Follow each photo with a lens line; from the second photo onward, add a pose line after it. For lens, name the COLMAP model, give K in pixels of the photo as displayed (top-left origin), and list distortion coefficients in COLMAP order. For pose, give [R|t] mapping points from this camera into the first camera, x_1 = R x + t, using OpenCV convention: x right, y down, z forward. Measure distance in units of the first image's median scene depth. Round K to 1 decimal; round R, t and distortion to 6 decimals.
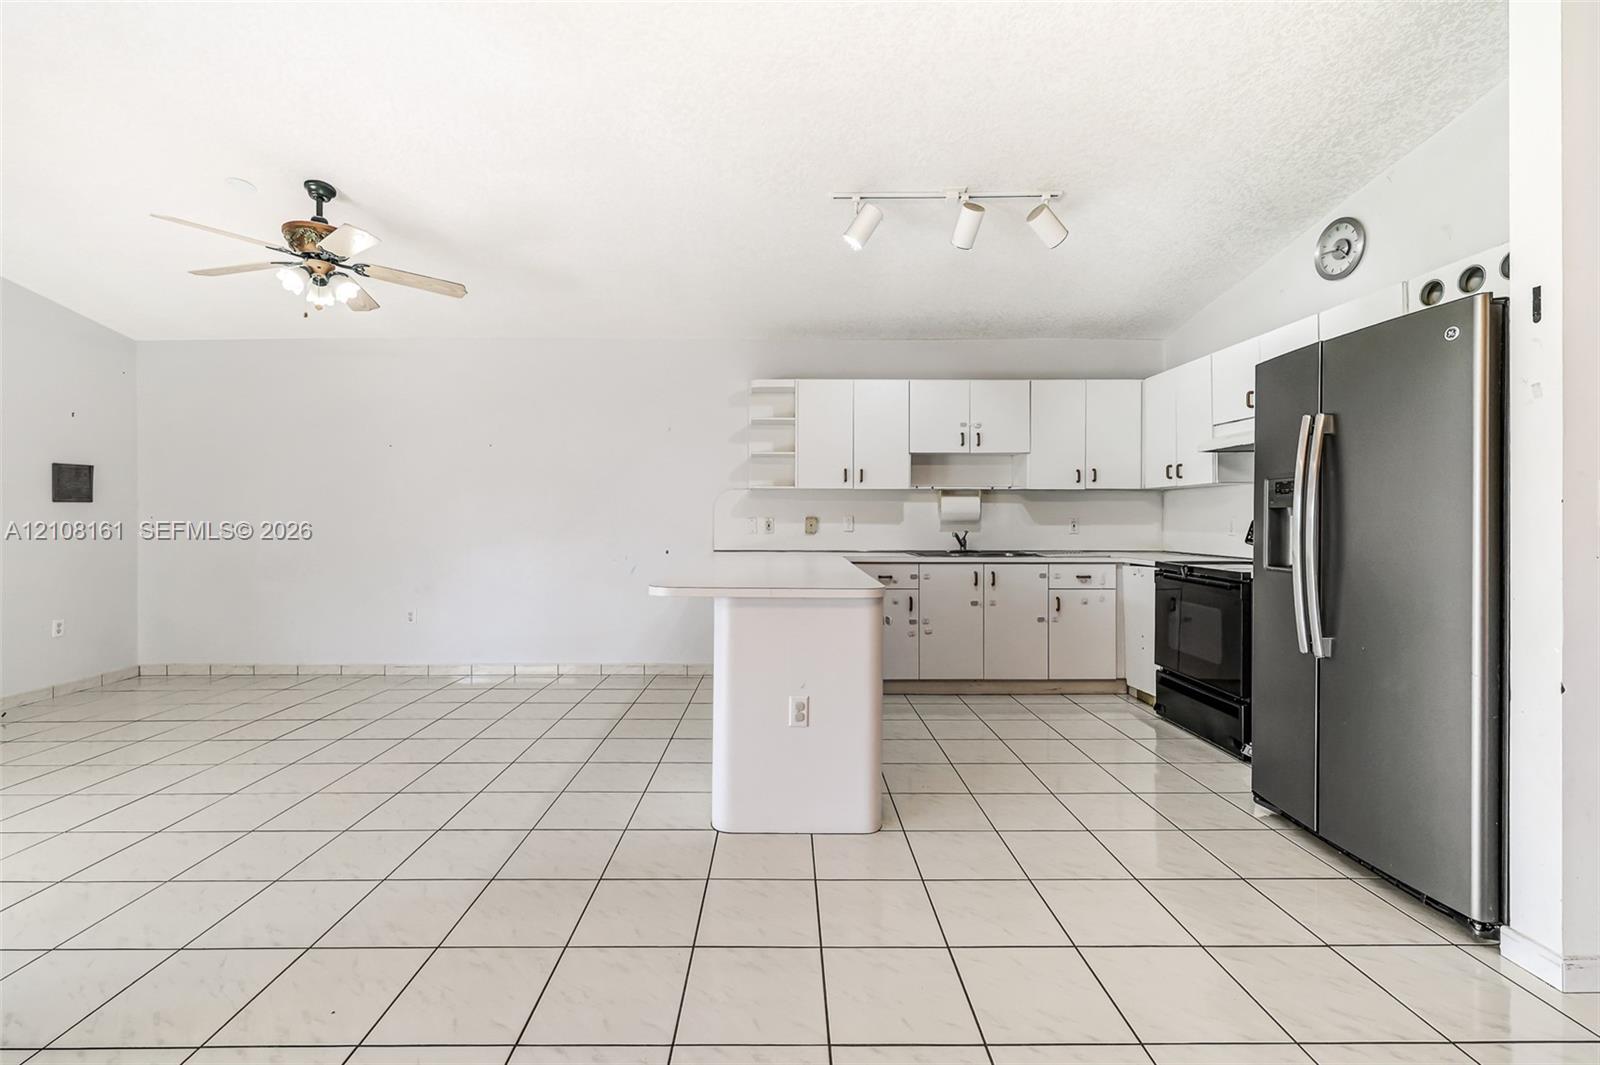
lens RADIAL K [[680.0, 0, 791.8], [0, 680.0, 515.5], [0, 0, 1]] dist [0.001907, 0.000051]
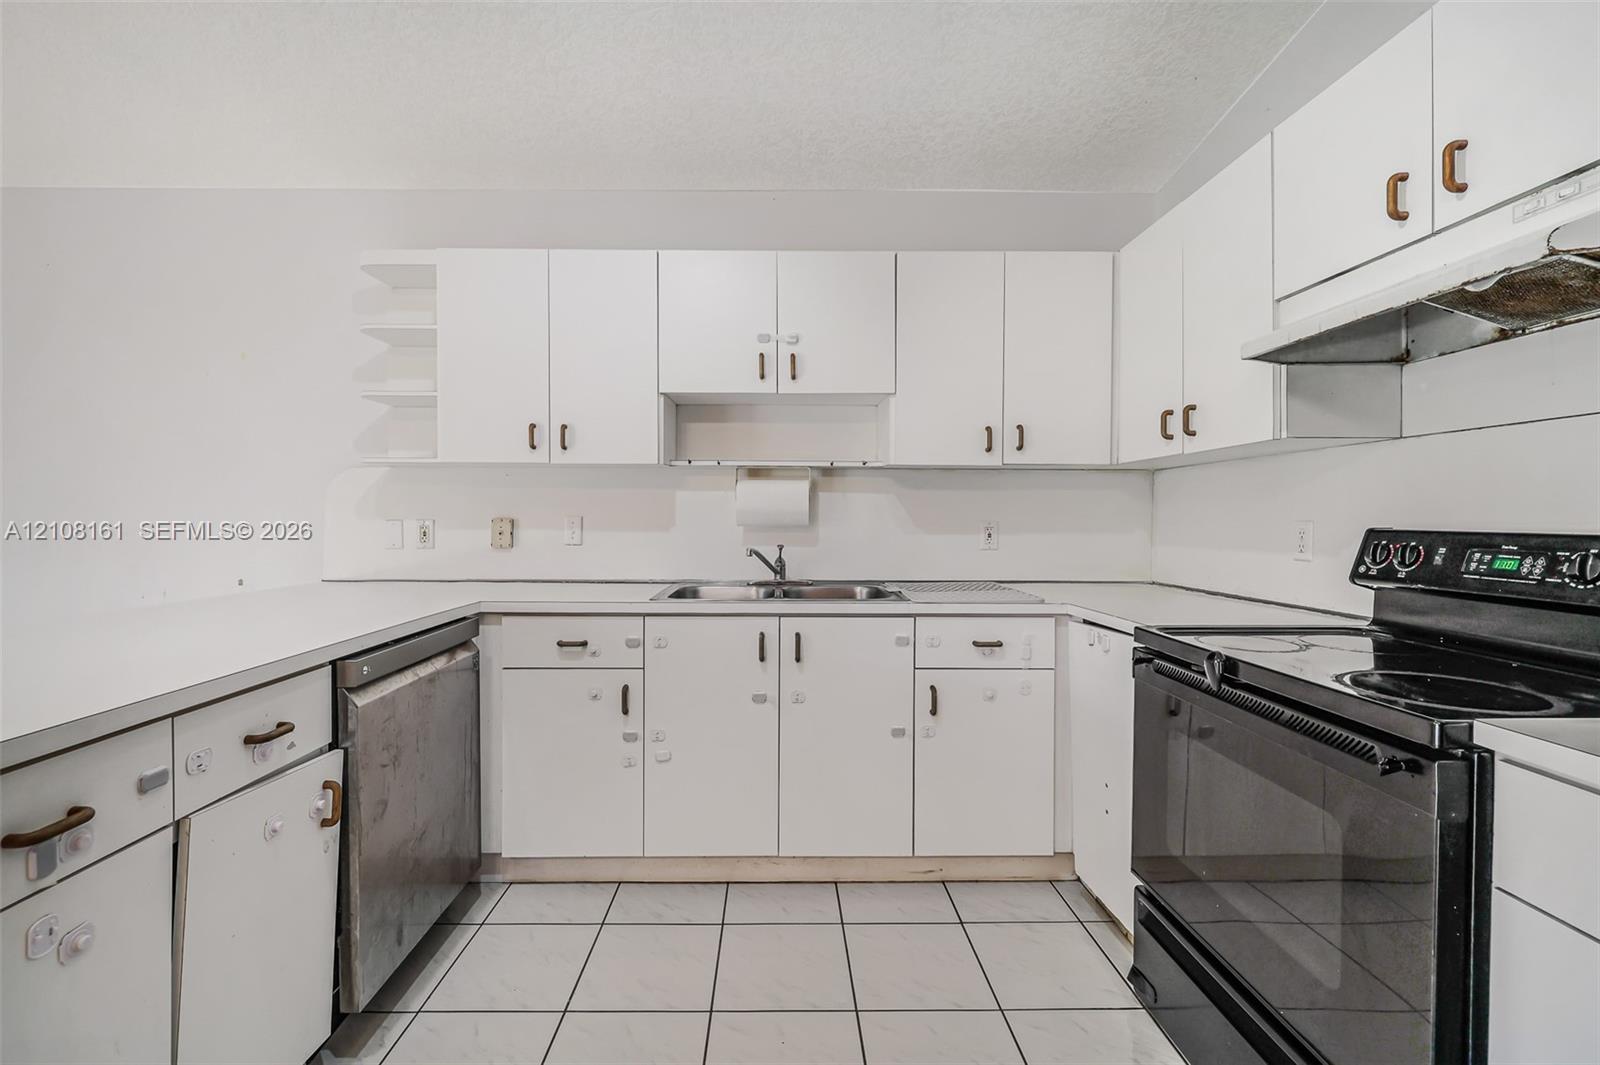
lens RADIAL K [[680.0, 0, 780.5], [0, 680.0, 523.7], [0, 0, 1]] dist [0.001907, 0.000051]
pose [[0.999994, 0.002057, 0.002878, 0.274141], [-0.002087, 0.999943, 0.010452, 0.000528], [-0.002857, -0.010458, 0.999941, 0.507695]]
